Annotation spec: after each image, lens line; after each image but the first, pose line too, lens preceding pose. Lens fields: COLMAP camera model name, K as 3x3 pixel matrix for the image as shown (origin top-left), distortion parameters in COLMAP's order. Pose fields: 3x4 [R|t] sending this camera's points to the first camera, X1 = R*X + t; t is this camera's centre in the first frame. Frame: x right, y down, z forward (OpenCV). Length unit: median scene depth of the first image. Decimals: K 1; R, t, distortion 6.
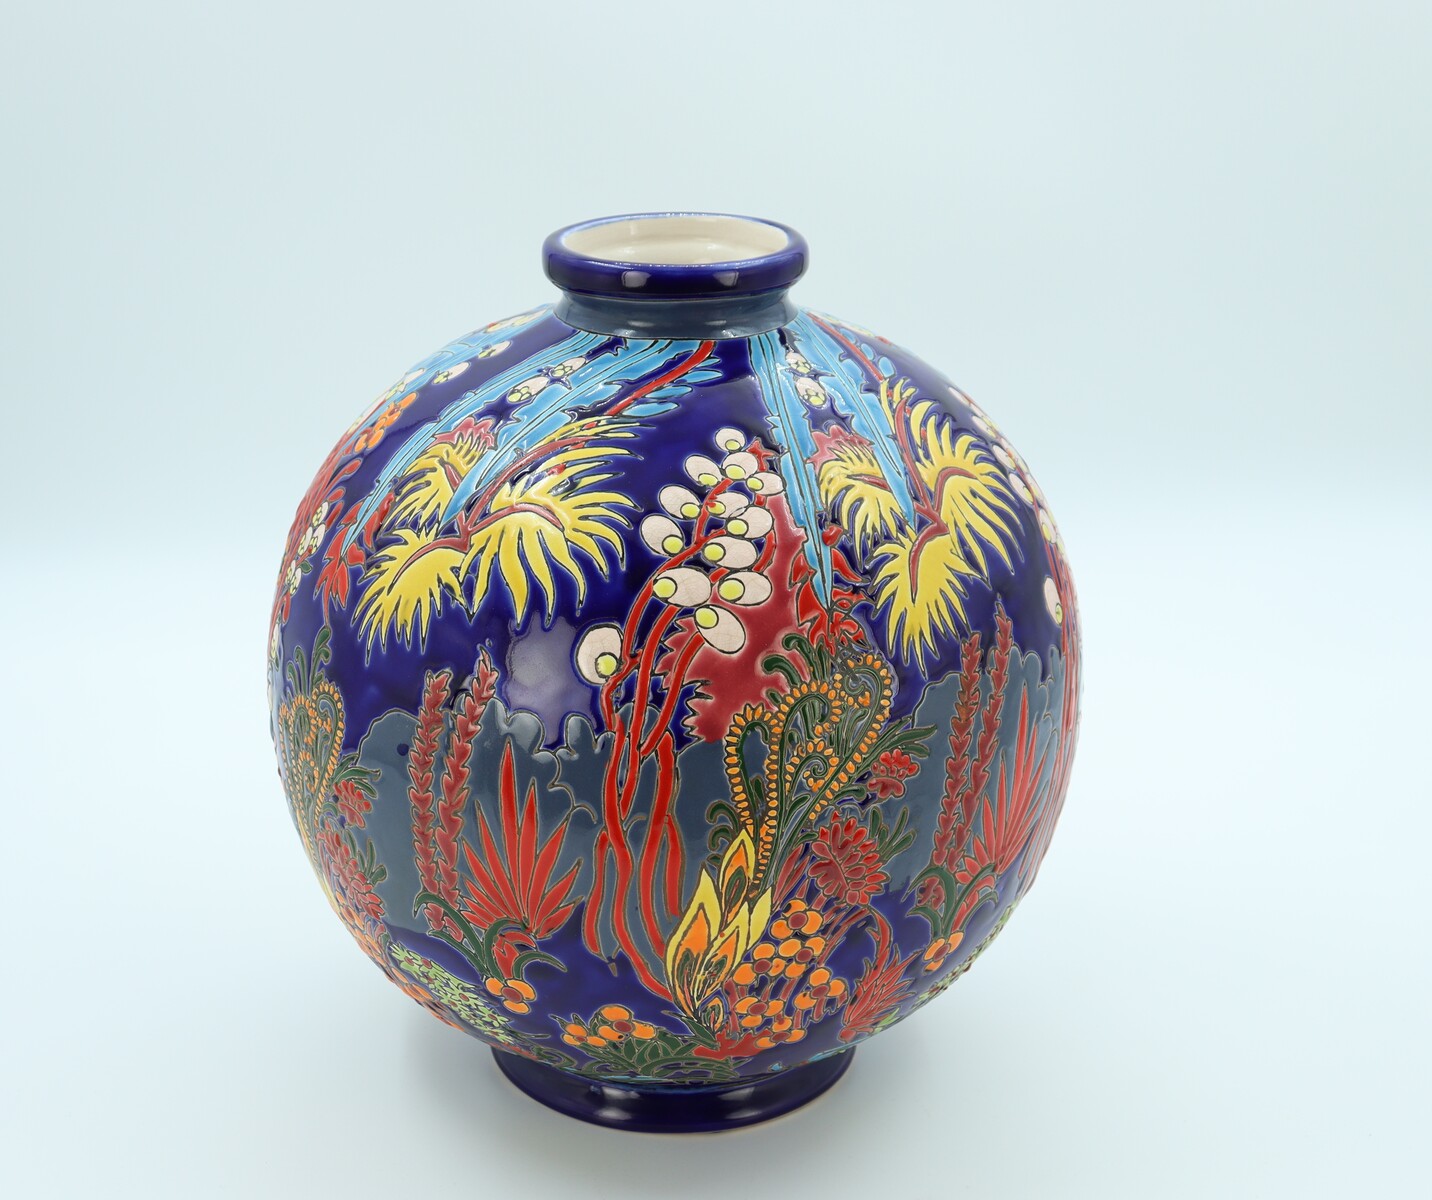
lens RADIAL K [[2570.5, 0, 690.5], [0, 2570.5, 642.5], [0, 0, 1]] dist [0.063145, 0.054020]
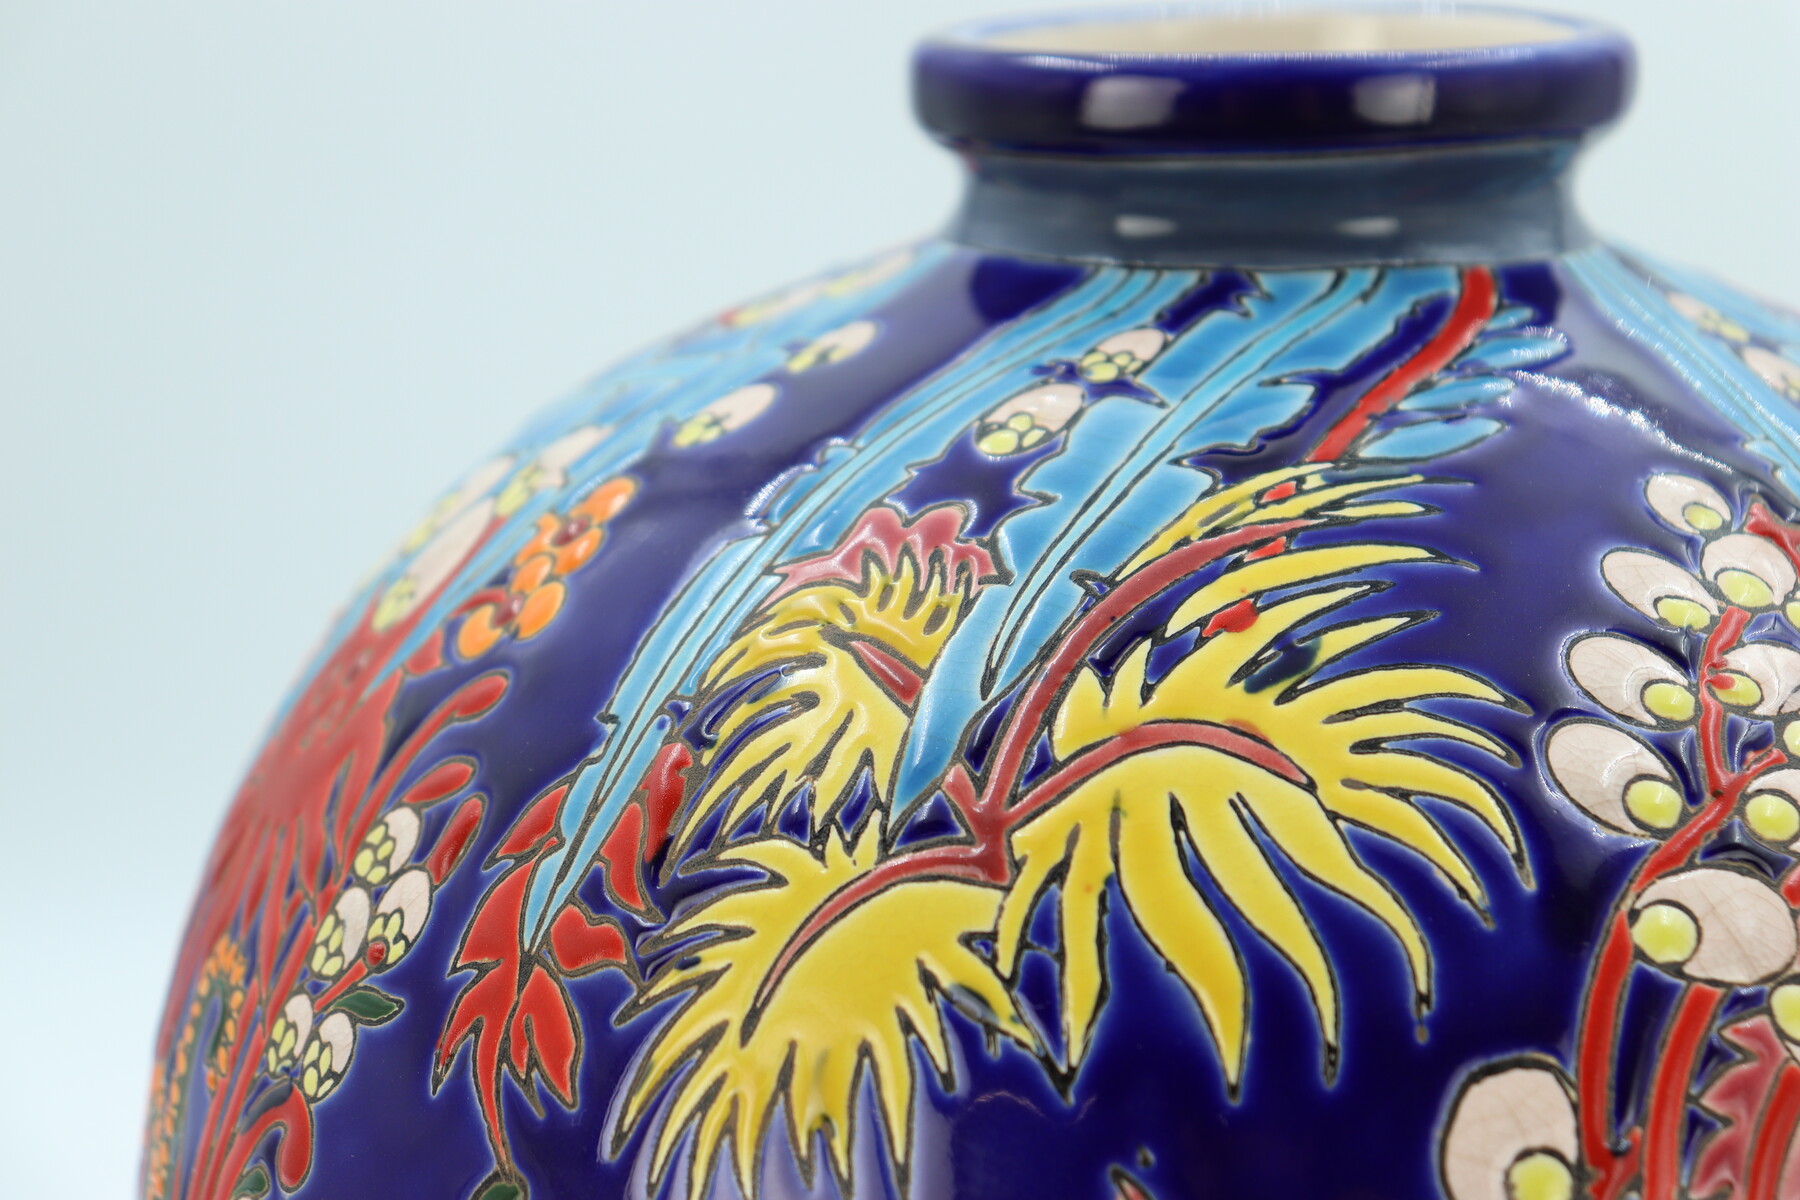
lens RADIAL K [[4115.9, 0, 905.5], [0, 4115.9, 541.9], [0, 0, 1]] dist [0.208112, 0.189839]
pose [[0.962822, -0.058664, 0.263688, -0.233750], [0.102980, 0.982132, -0.157519, 0.003135], [-0.249736, 0.178818, 0.951660, 0.498513]]
